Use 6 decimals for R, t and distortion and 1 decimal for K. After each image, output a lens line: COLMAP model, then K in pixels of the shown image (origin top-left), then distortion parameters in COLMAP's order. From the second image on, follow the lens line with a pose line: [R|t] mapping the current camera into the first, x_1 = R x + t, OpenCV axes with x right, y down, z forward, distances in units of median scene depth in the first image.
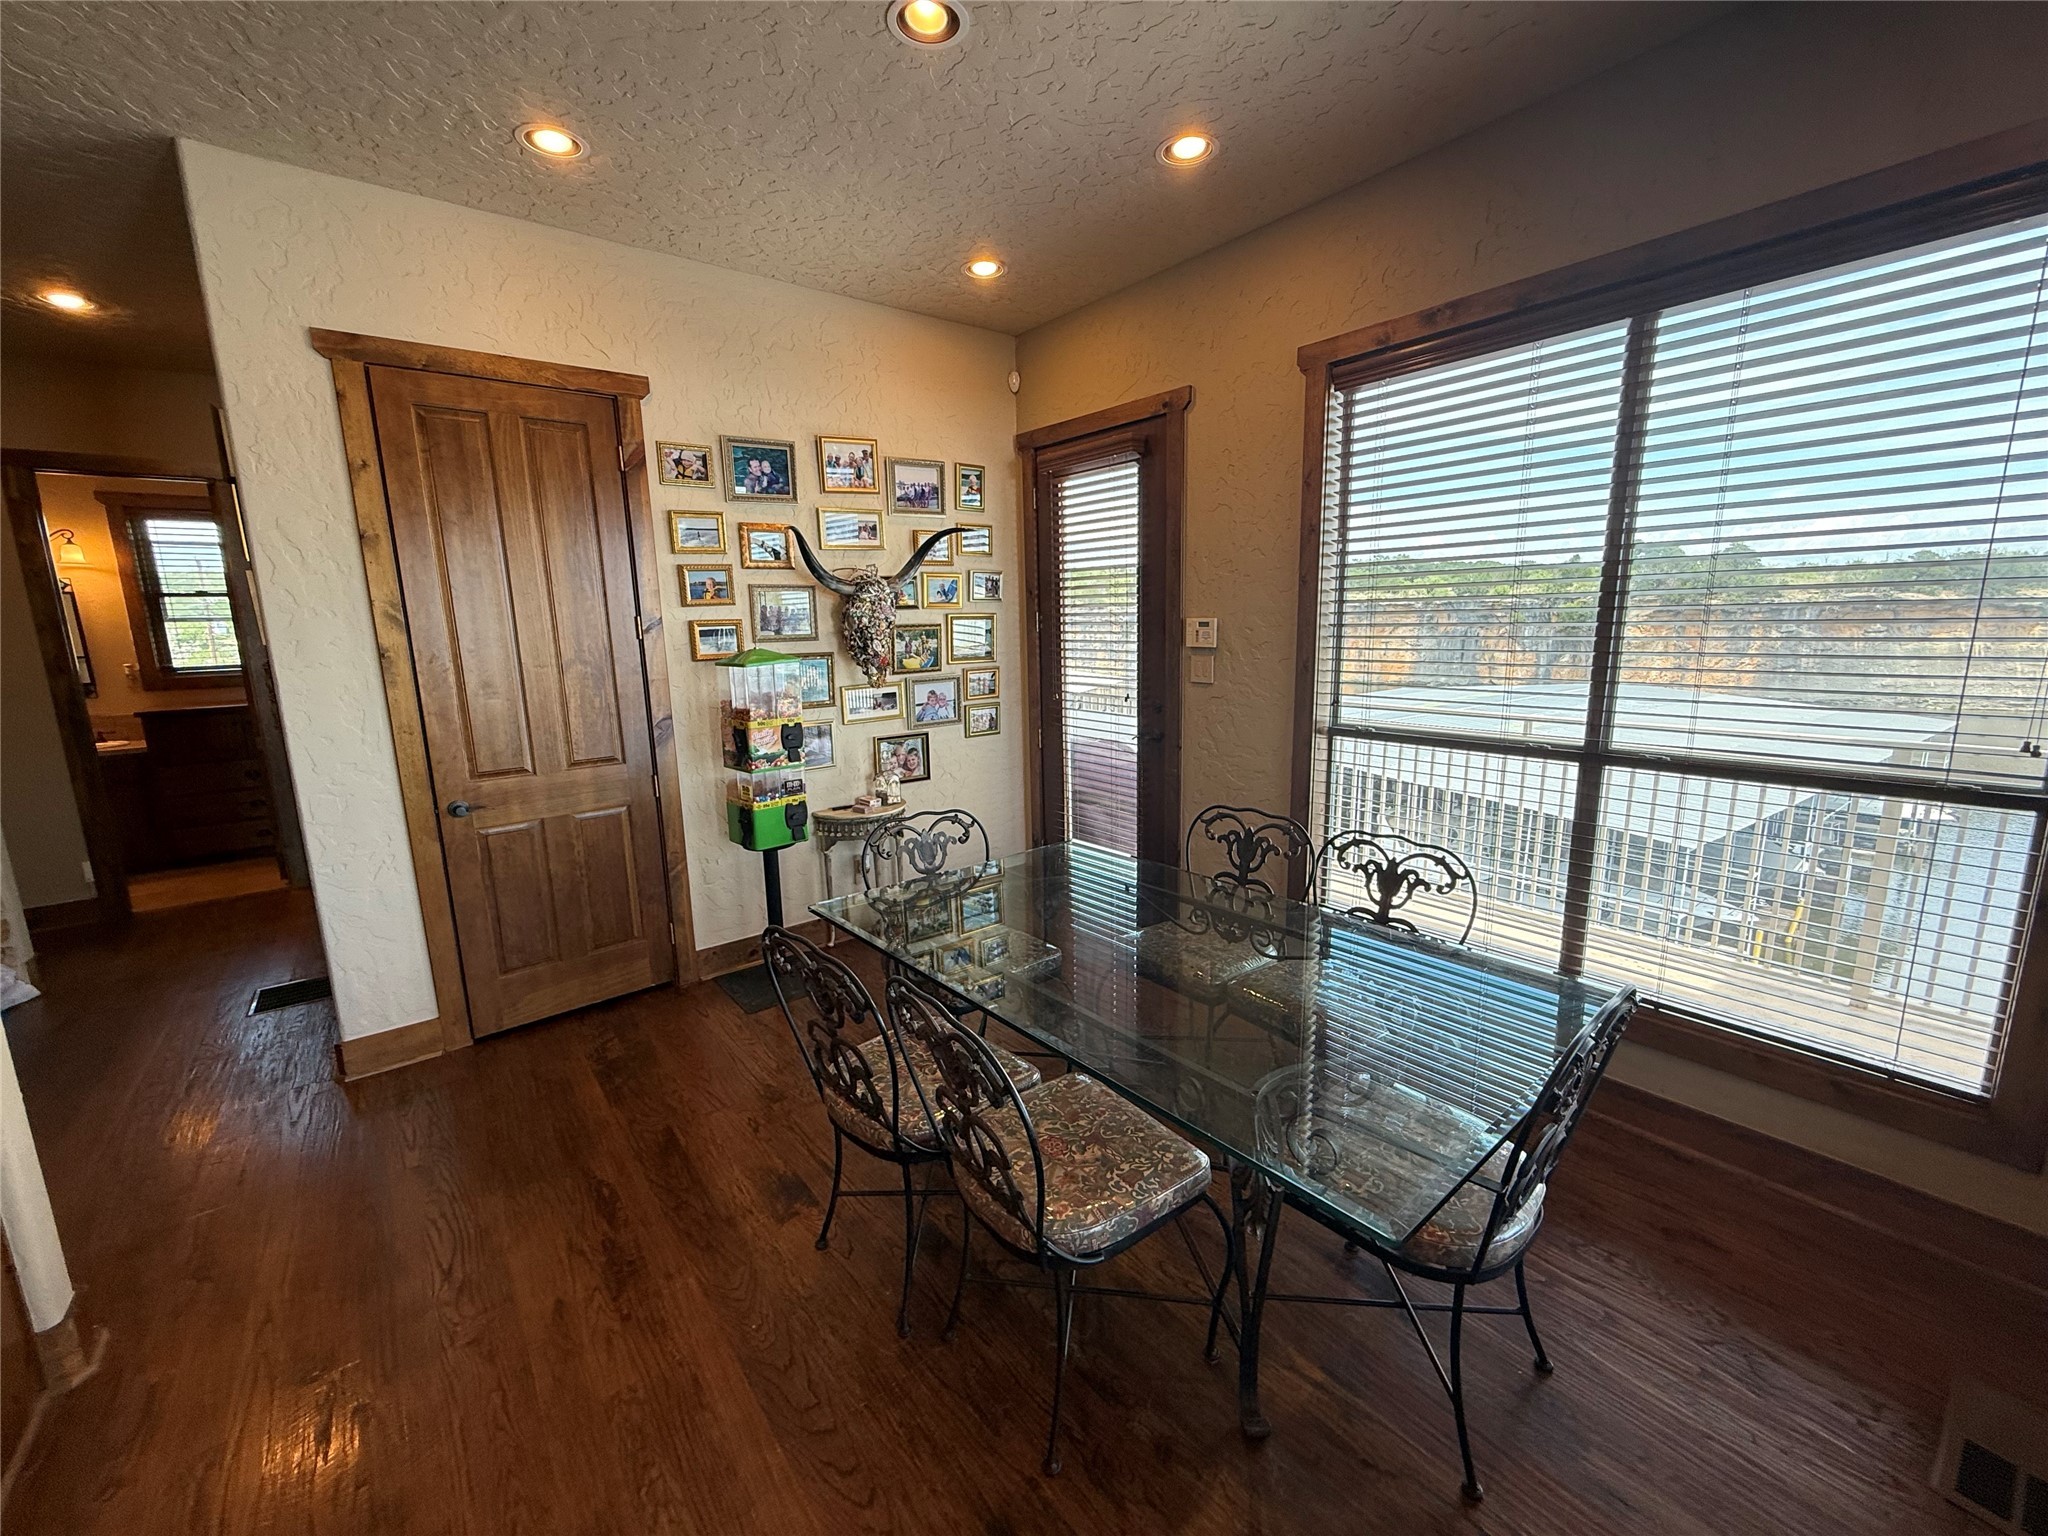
lens RADIAL K [[819.2, 0, 1015.8], [0, 819.2, 767.7], [0, 0, 1]] dist [-0.004858, 0.001024]
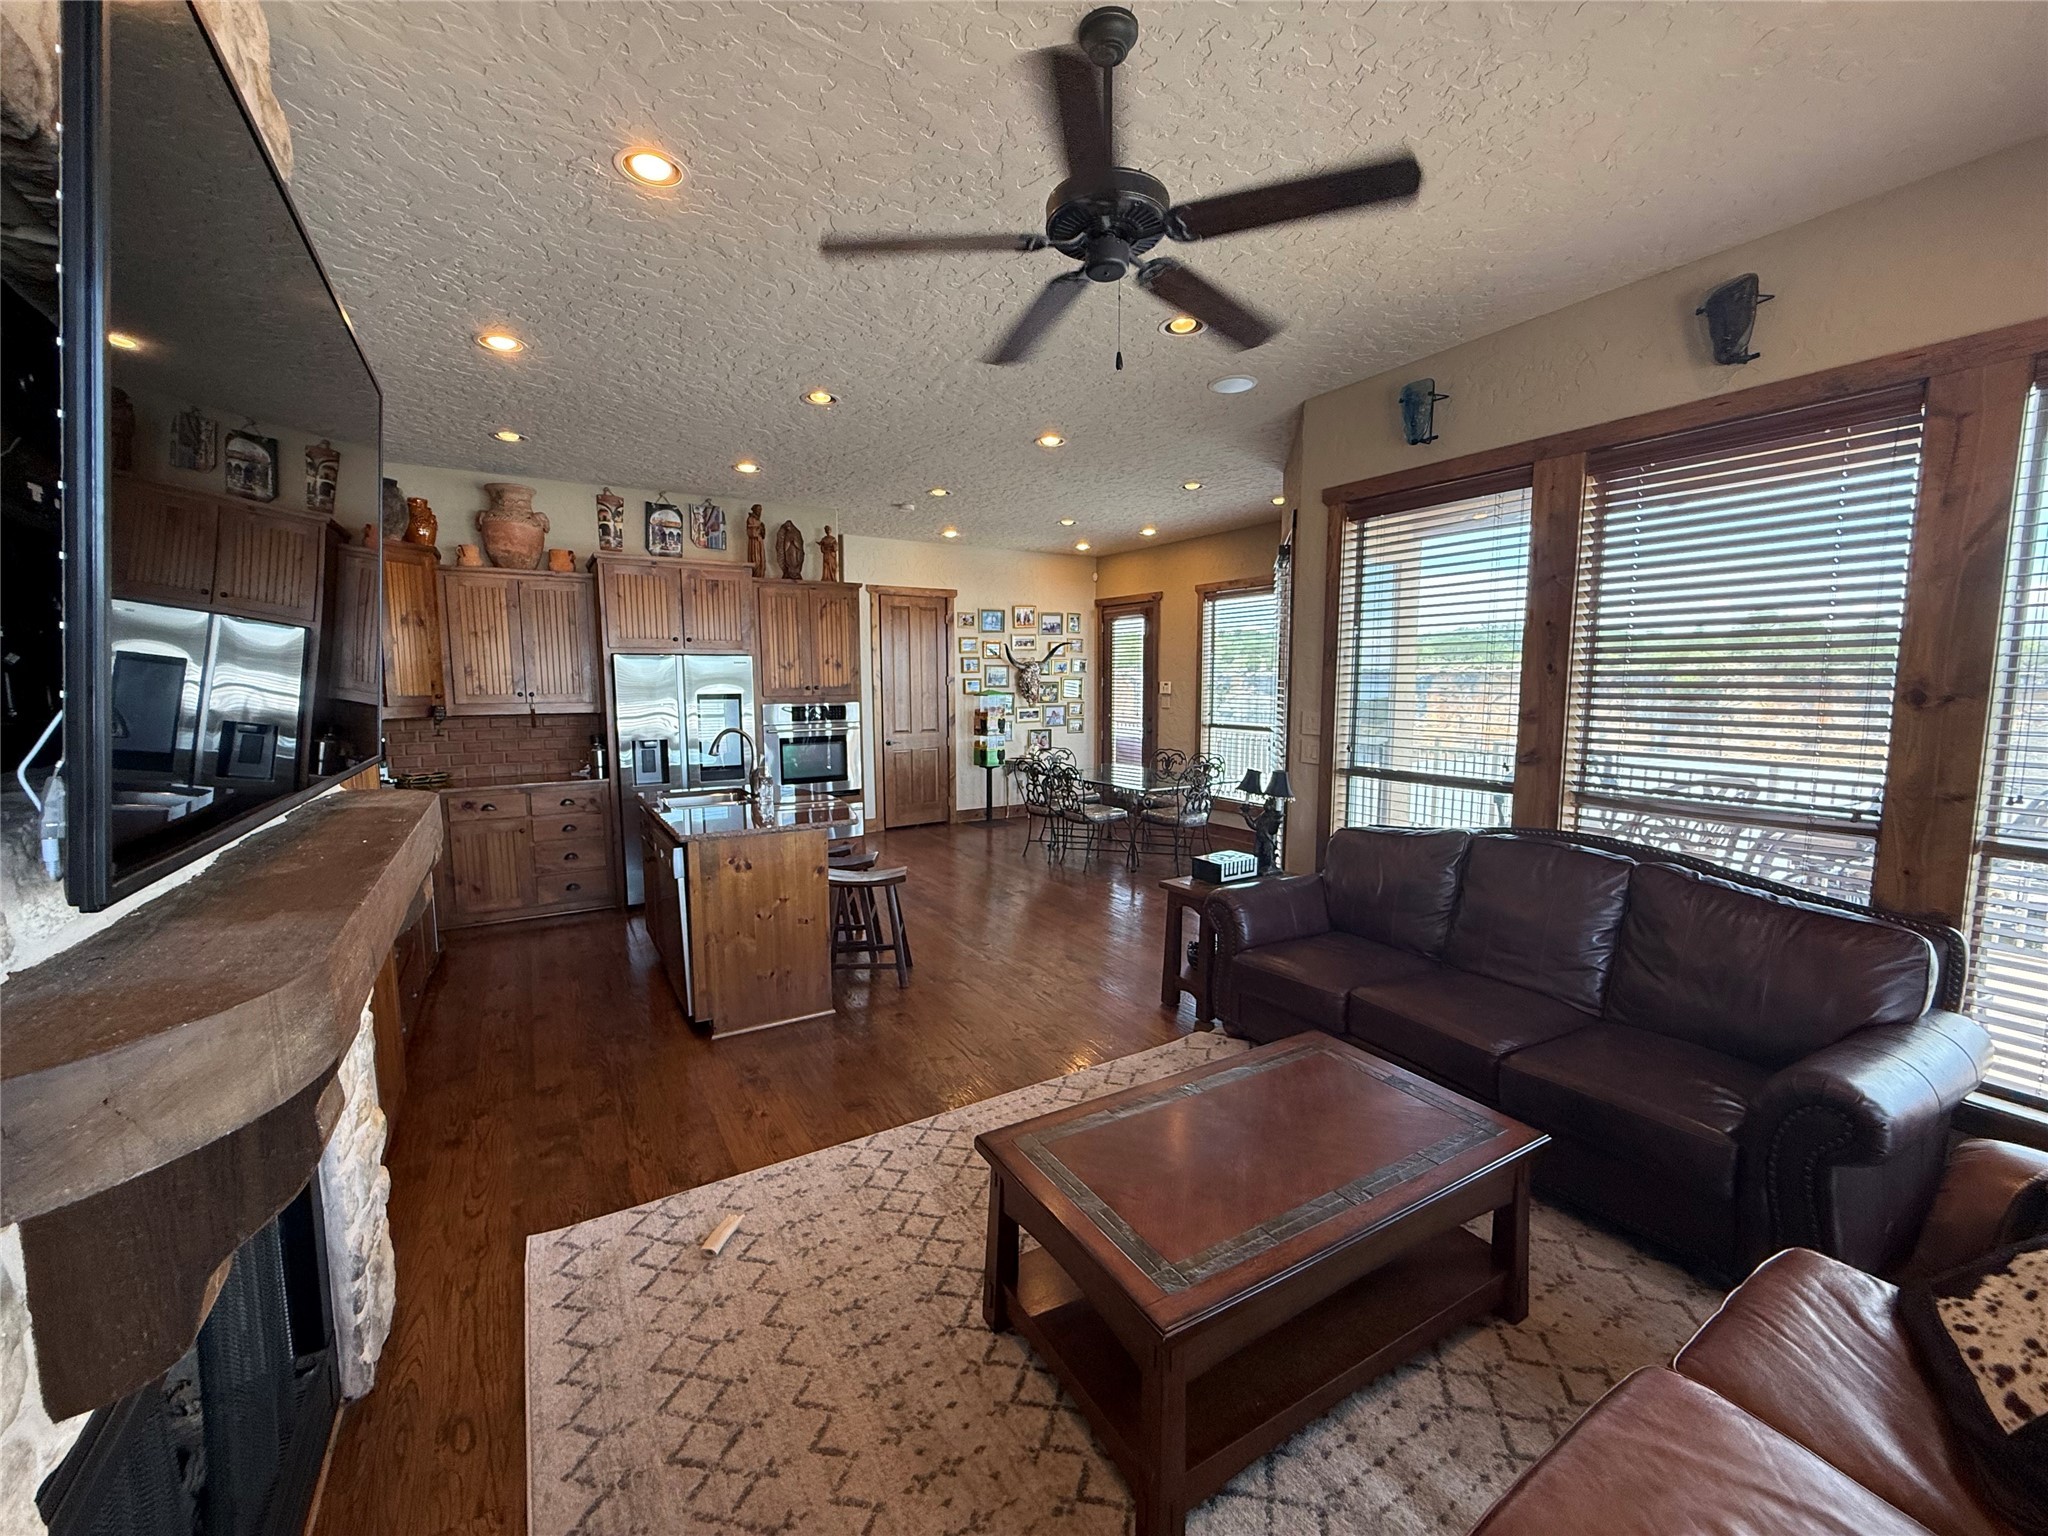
lens RADIAL K [[819.2, 0, 1020.5], [0, 819.2, 764.9], [0, 0, 1]] dist [-0.004858, 0.001024]
pose [[0.992290, 0.034025, -0.119178, 0.087588], [-0.043289, 0.996165, -0.076031, 0.247179], [0.116135, 0.080604, 0.989957, -1.334598]]
